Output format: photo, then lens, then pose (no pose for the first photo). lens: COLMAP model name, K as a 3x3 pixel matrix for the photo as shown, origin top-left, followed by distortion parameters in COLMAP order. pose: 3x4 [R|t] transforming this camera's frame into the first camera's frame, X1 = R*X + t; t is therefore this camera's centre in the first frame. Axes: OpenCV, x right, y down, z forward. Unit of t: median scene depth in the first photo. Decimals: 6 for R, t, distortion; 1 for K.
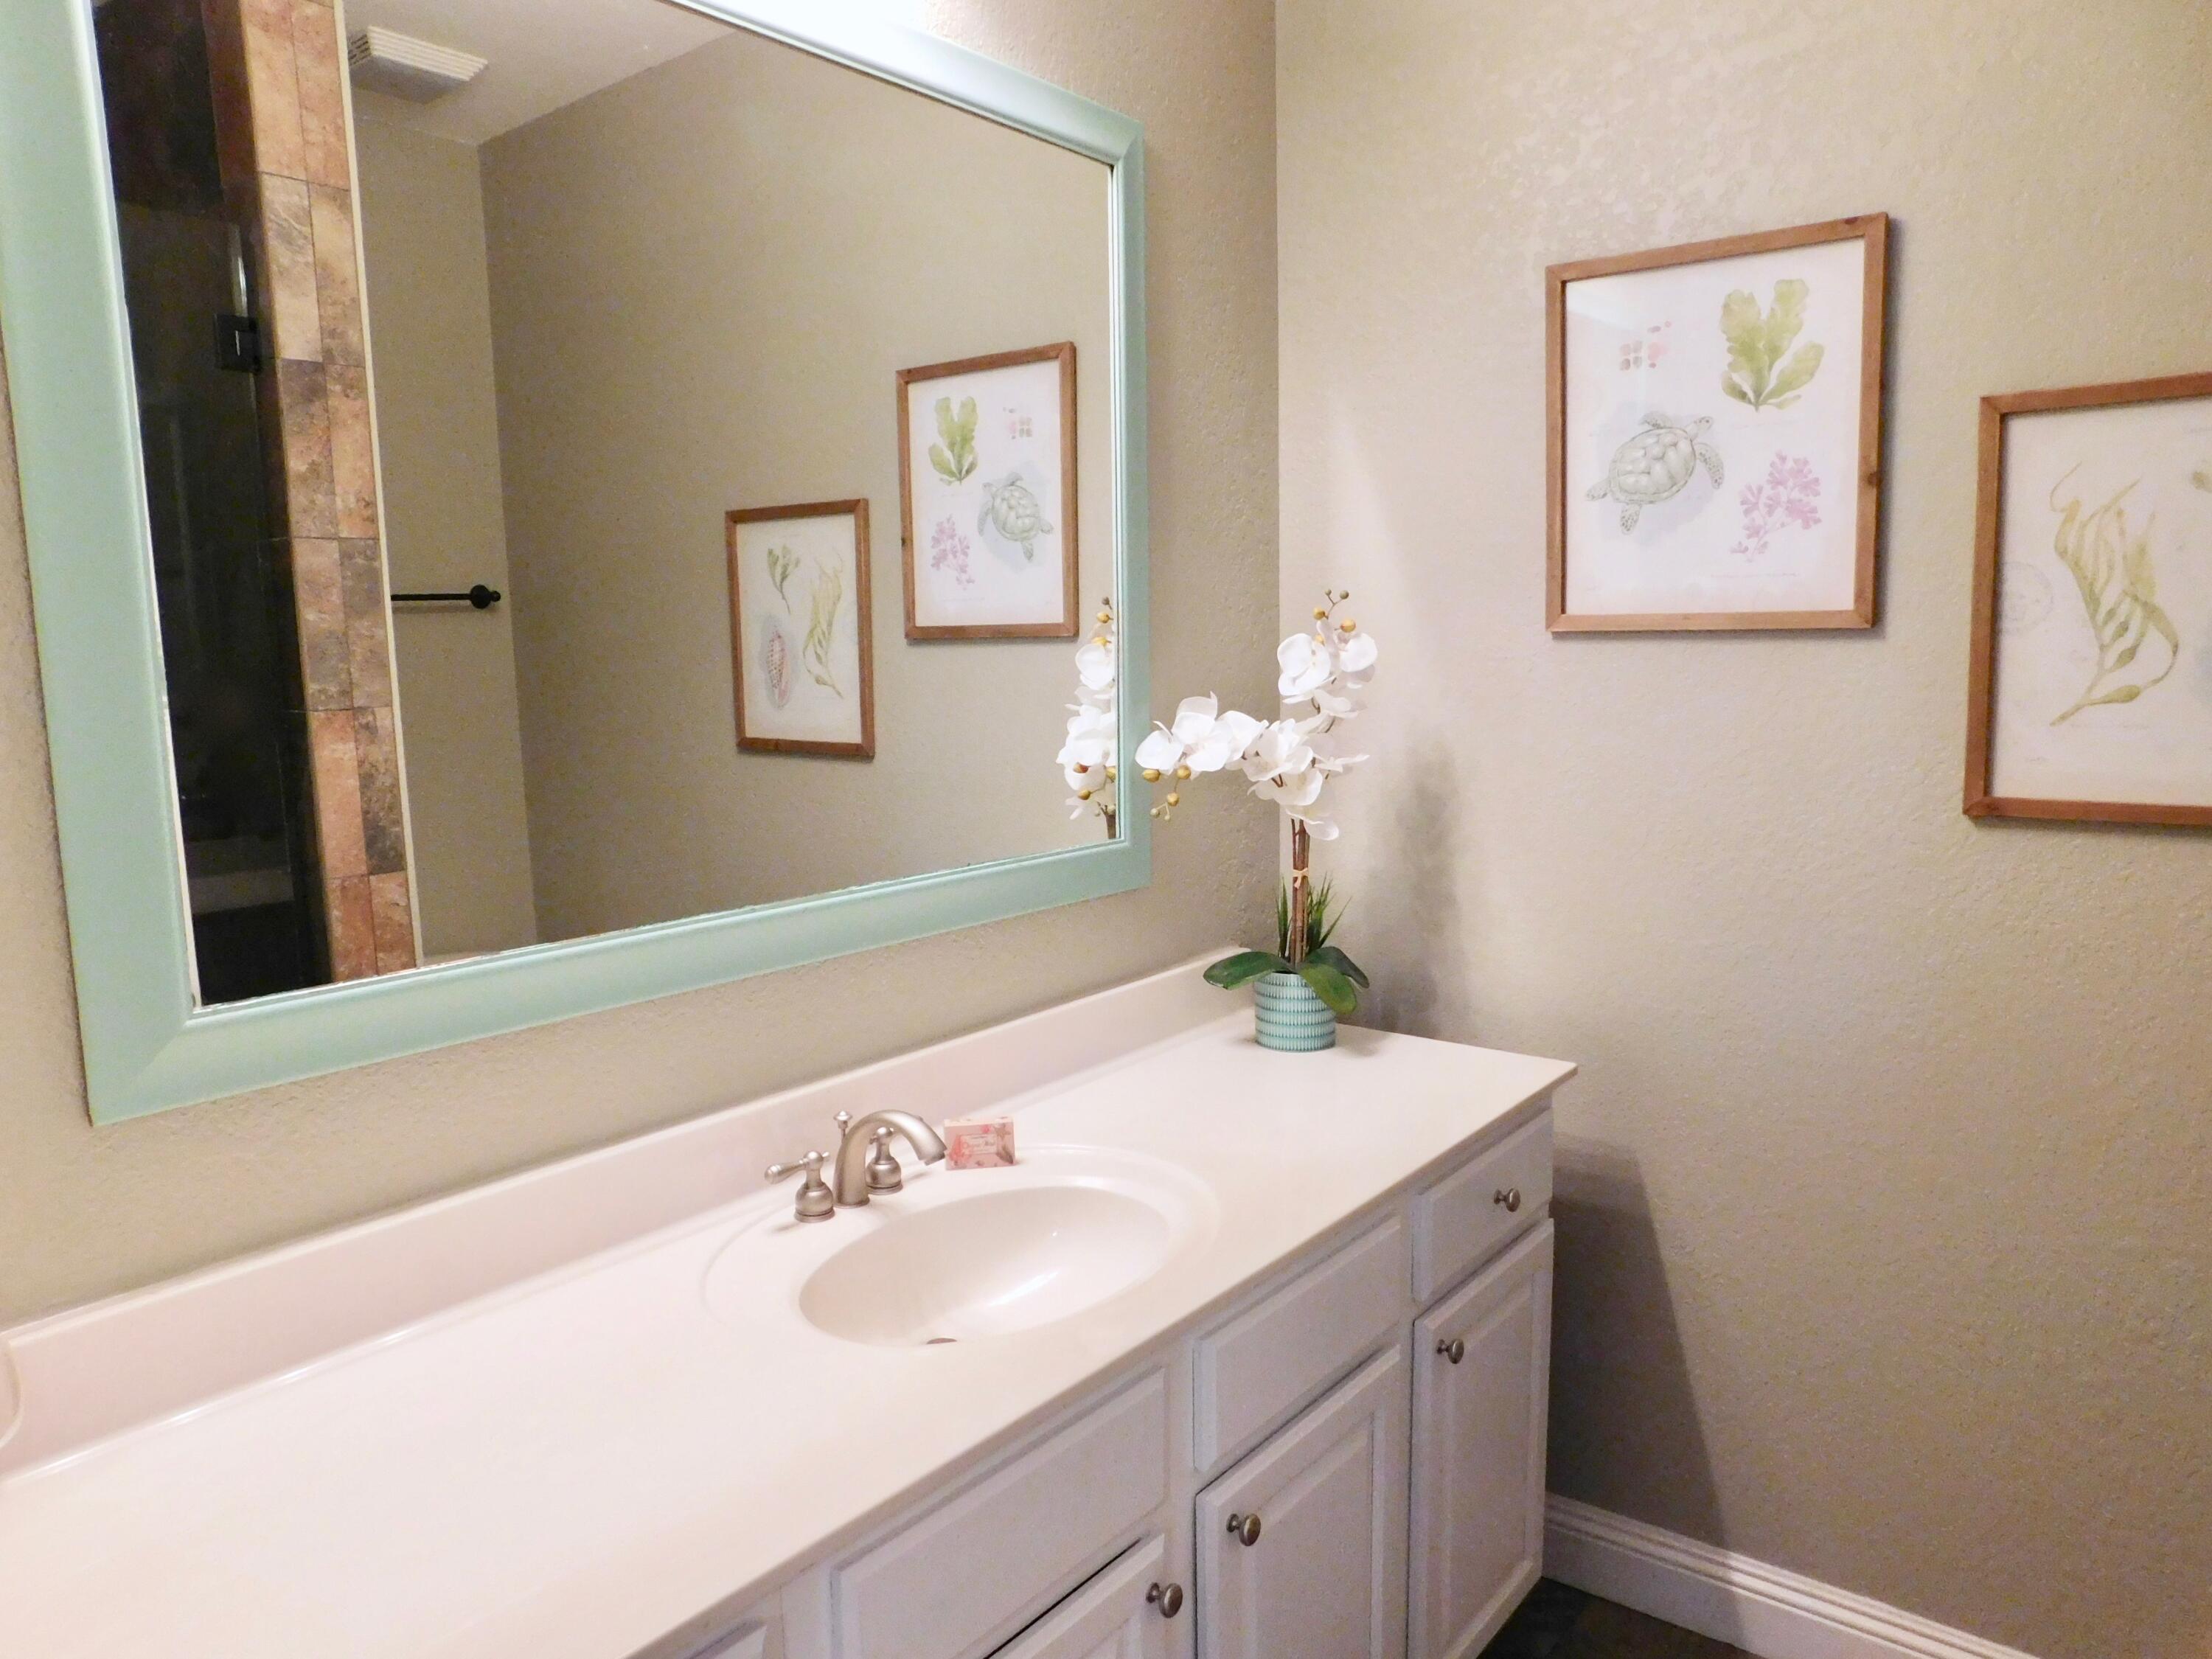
lens RADIAL K [[1533.2, 0, 1112.5], [0, 1533.2, 826.5], [0, 0, 1]] dist [0.042806, 0.004546]
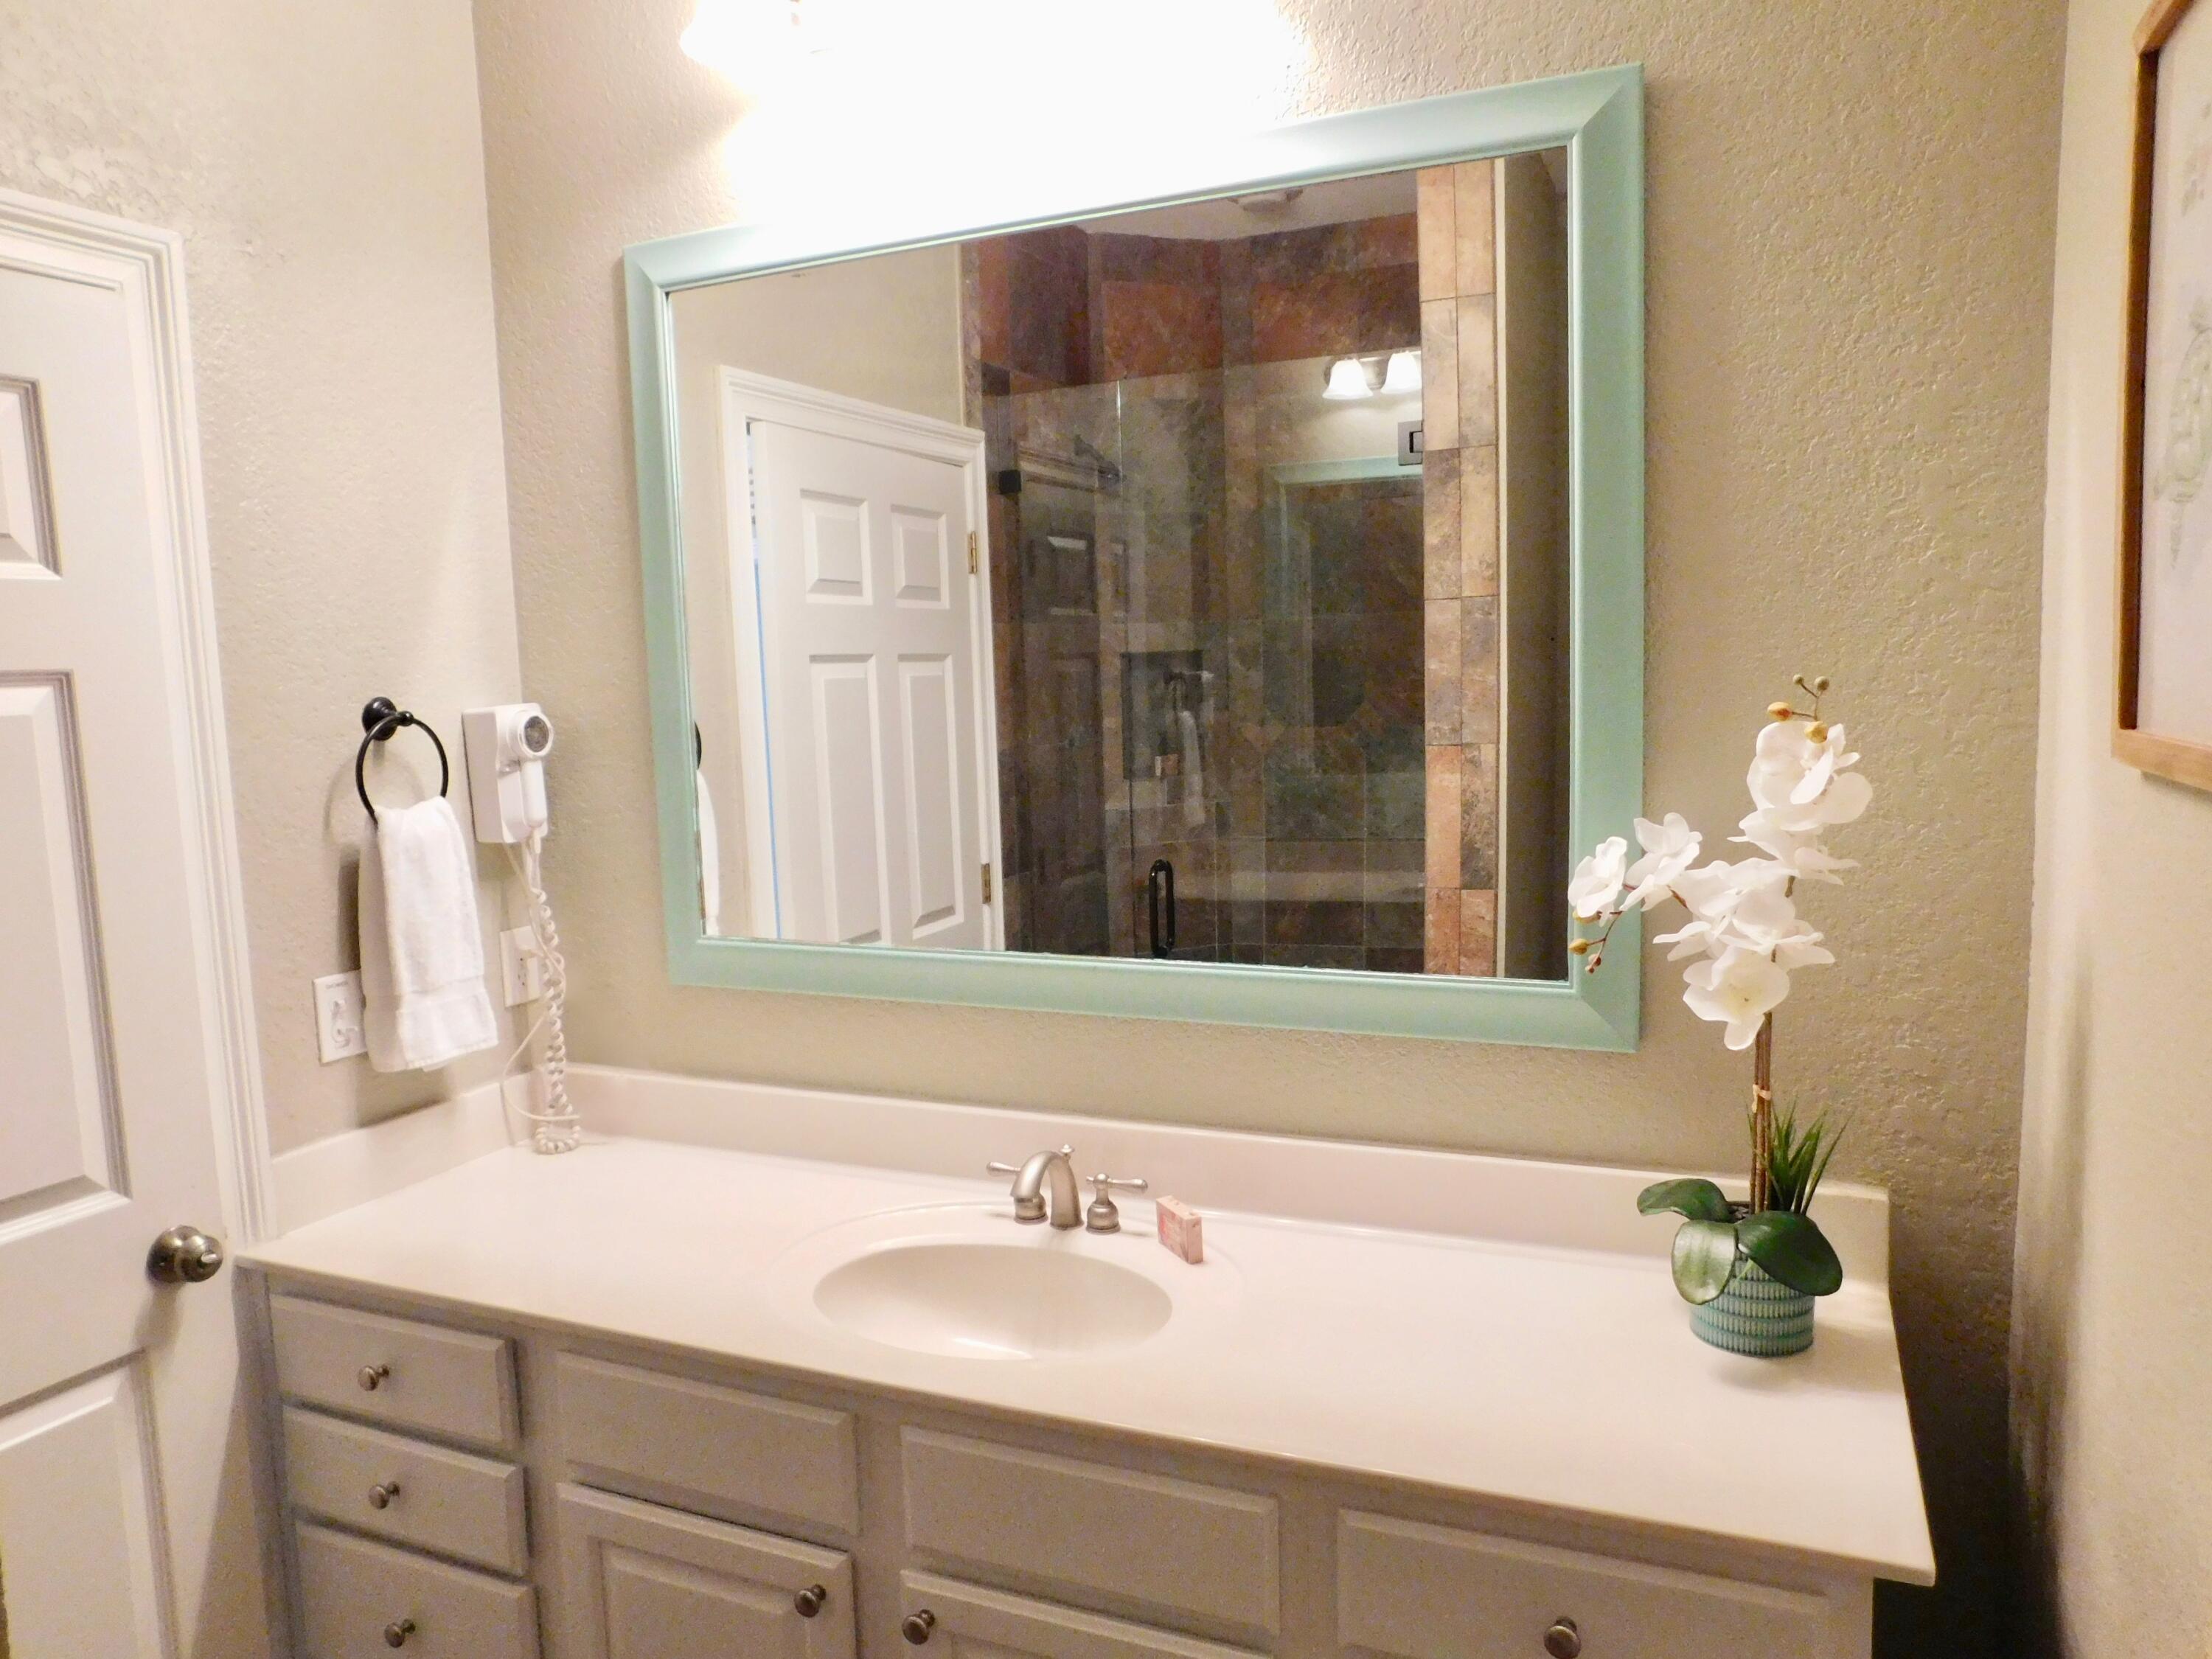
lens RADIAL K [[1533.2, 0, 1108.2], [0, 1533.2, 847.8], [0, 0, 1]] dist [0.042806, 0.004546]
pose [[0.246876, 0.118638, -0.961757, 0.565511], [-0.088776, 0.991073, 0.099466, -0.091535], [0.964972, 0.060825, 0.255204, 0.464377]]
